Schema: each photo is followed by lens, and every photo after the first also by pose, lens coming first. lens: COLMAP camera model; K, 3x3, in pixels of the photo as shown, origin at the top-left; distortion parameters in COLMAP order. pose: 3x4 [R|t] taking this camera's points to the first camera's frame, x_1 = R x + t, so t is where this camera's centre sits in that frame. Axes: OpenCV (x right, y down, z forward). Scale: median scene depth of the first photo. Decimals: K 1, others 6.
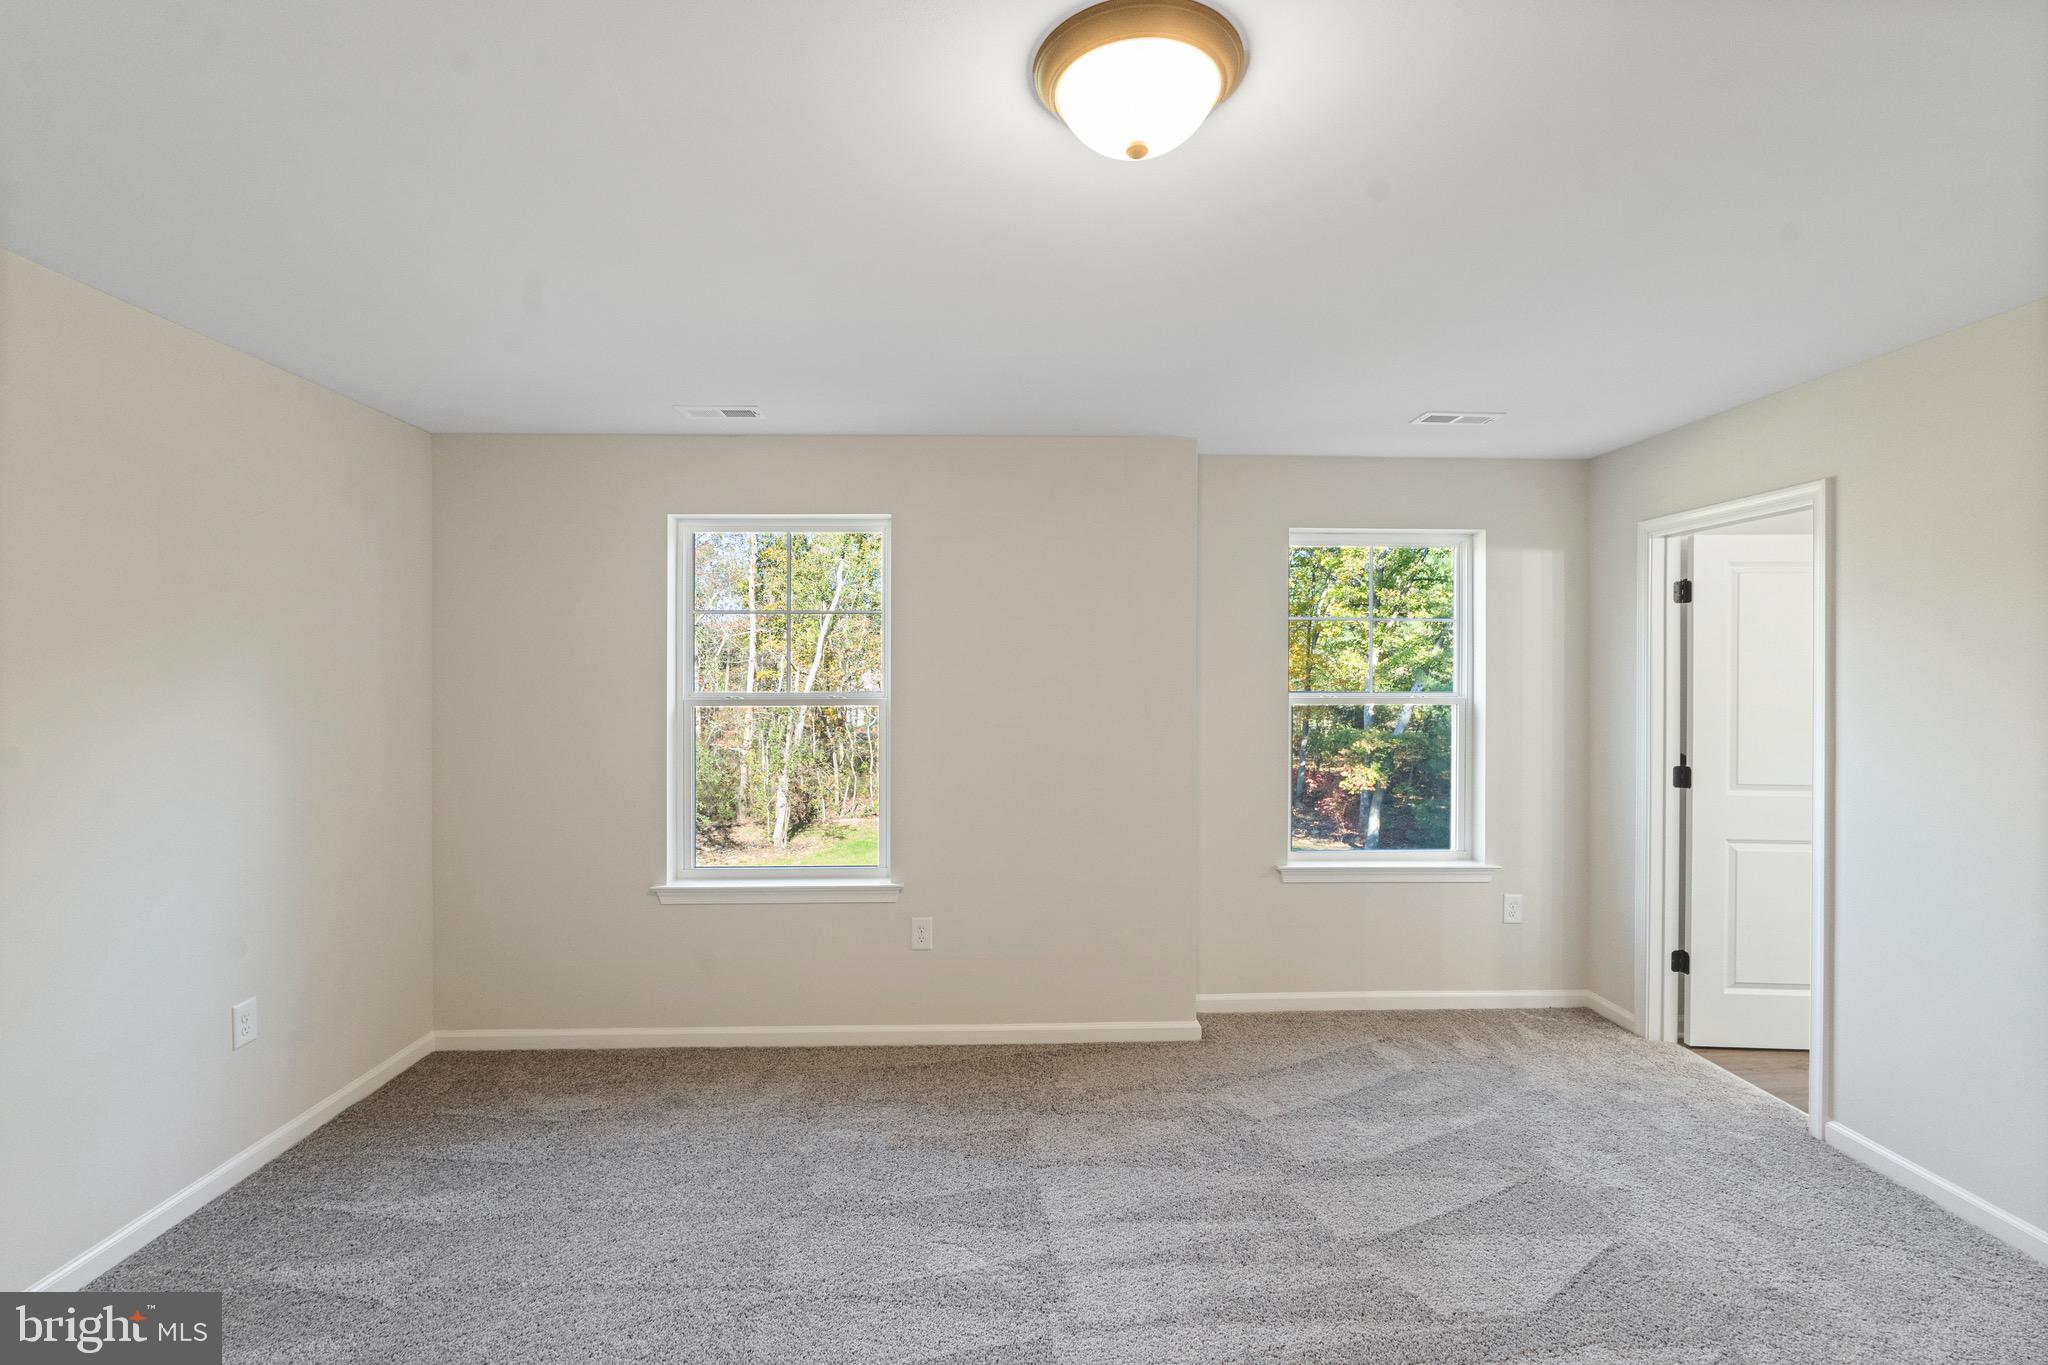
lens RADIAL K [[933.6, 0, 1028.4], [0, 933.6, 686.7], [0, 0, 1]] dist [-0.002114, 0.001202]
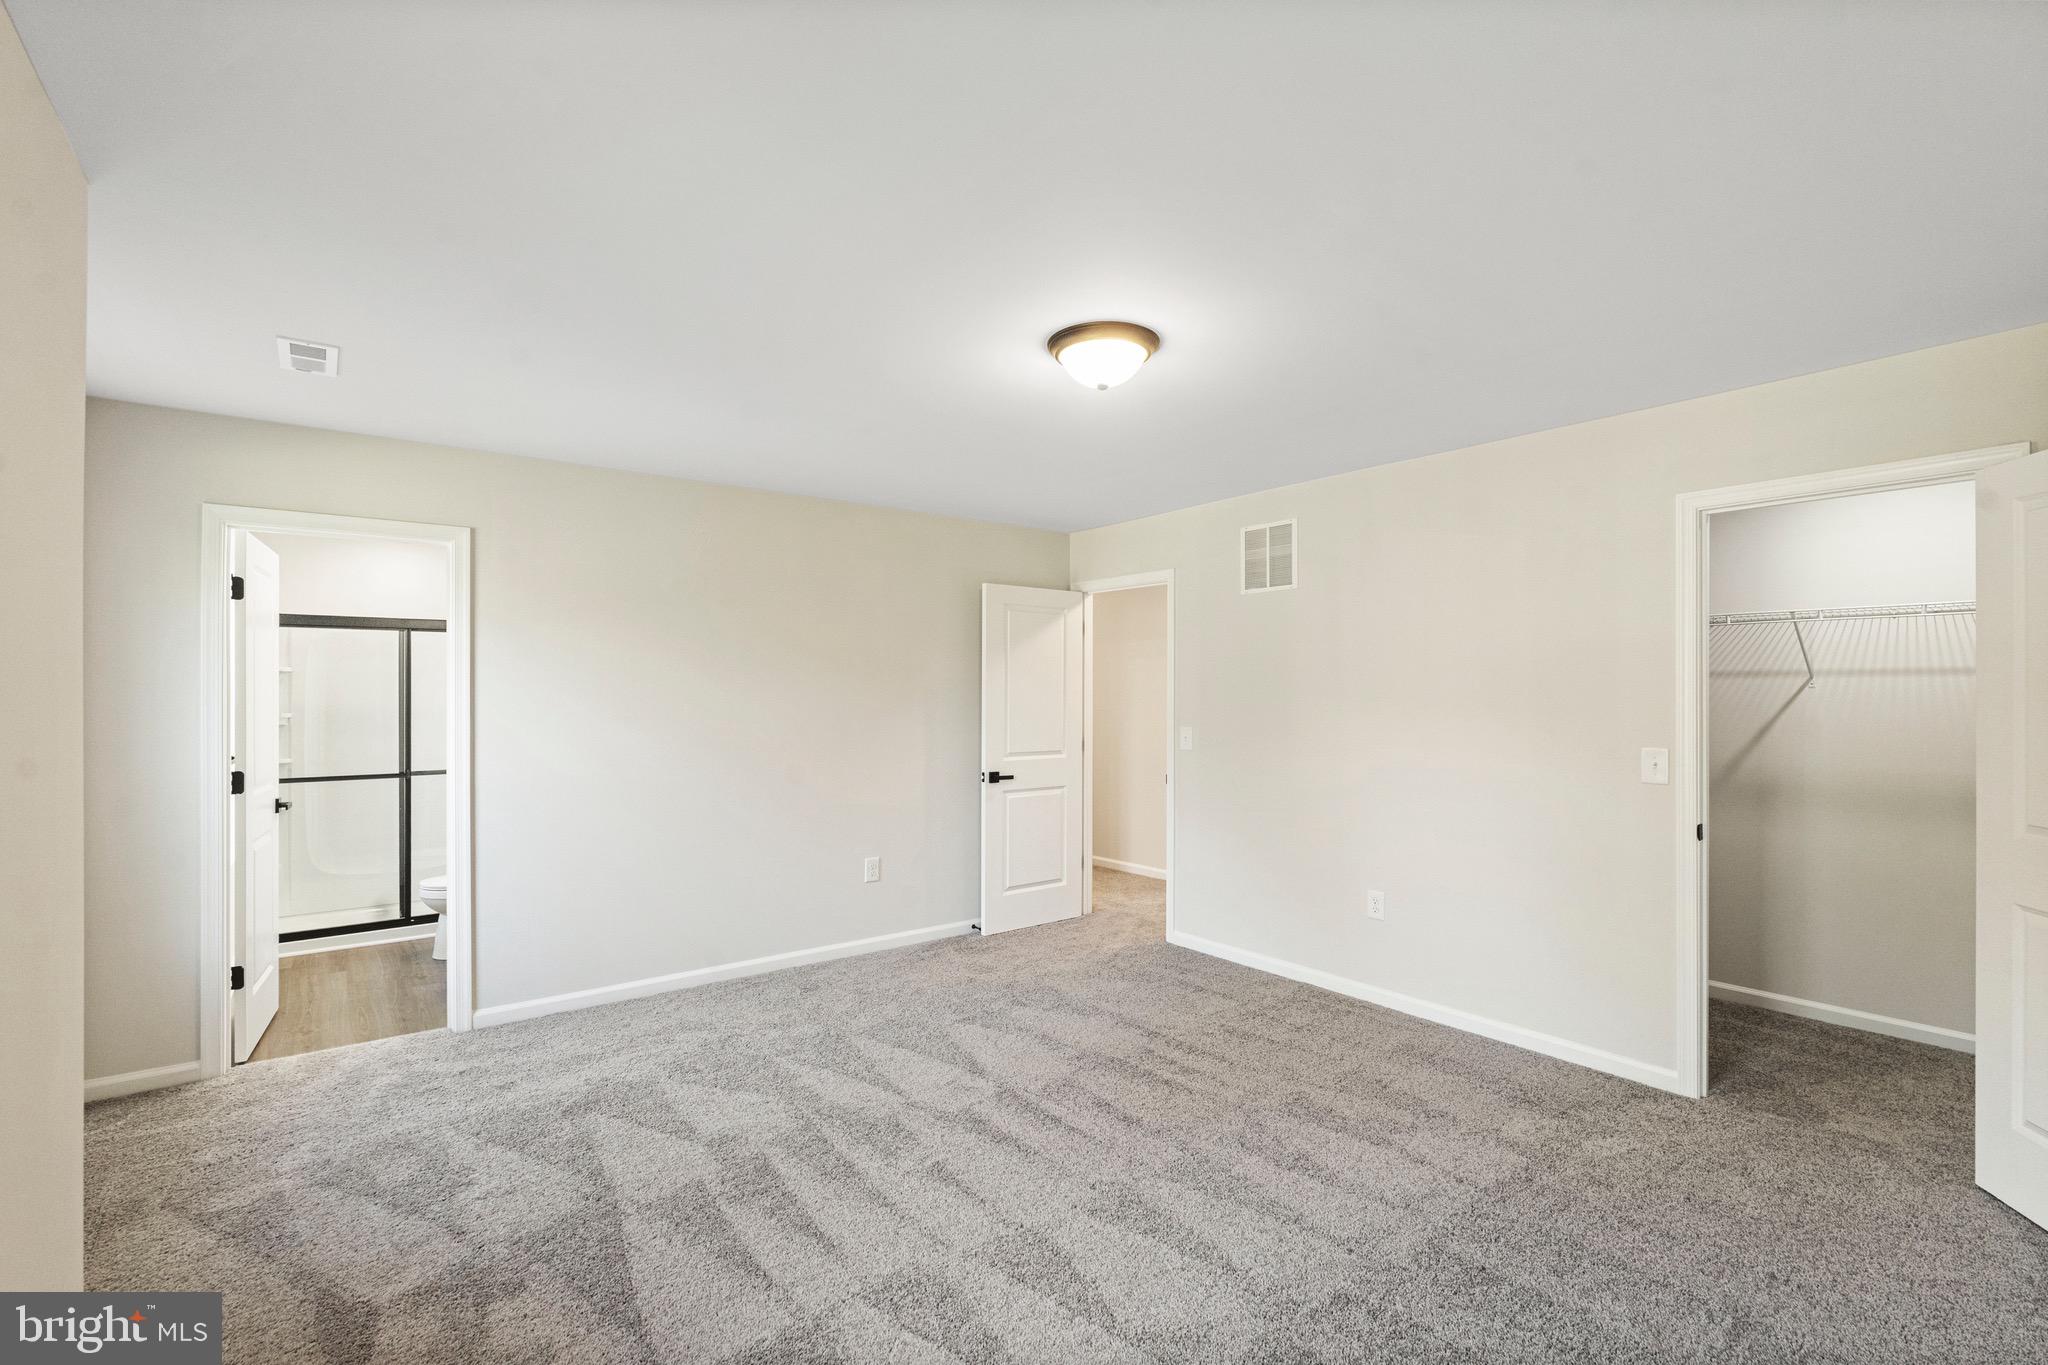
lens RADIAL K [[933.6, 0, 1017.6], [0, 933.6, 692.5], [0, 0, 1]] dist [-0.002114, 0.001202]
pose [[-0.577758, -0.005227, 0.816191, -0.543057], [0.008771, 0.999882, 0.012613, 0.000220], [-0.816161, 0.014446, -0.577644, 0.918930]]
